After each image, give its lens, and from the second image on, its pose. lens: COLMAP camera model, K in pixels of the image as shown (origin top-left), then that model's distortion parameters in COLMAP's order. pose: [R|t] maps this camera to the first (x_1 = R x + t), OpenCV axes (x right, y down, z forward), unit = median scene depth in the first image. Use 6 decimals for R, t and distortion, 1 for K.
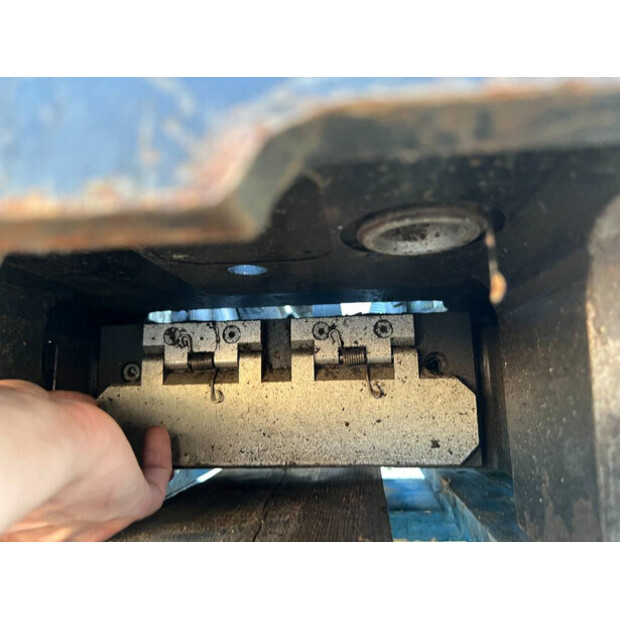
lens RADIAL K [[470.4, 0, 305.6], [0, 470.4, 304.0], [0, 0, 1]] dist [0.048676, -0.060044]
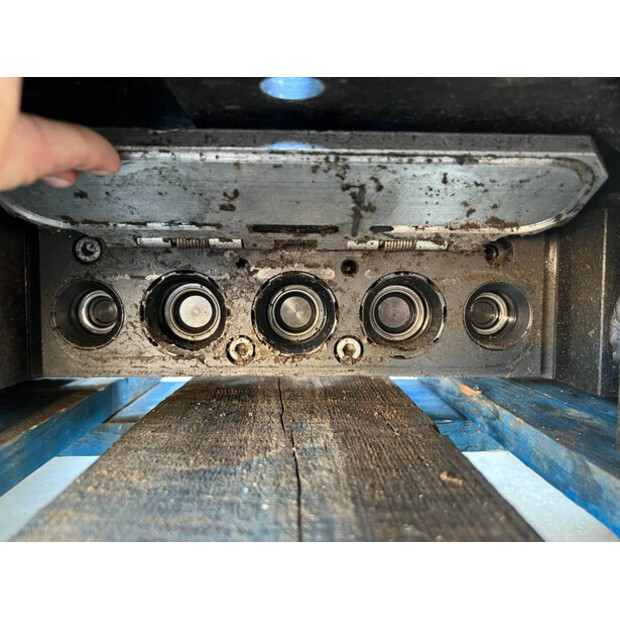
lens RADIAL K [[470.4, 0, 308.5], [0, 470.4, 308.0], [0, 0, 1]] dist [0.048676, -0.060044]
pose [[0.990213, 0.022480, 0.137740, -0.144071], [-0.053503, 0.972684, 0.225883, 0.053988], [-0.128900, -0.231042, 0.964367, 0.259274]]
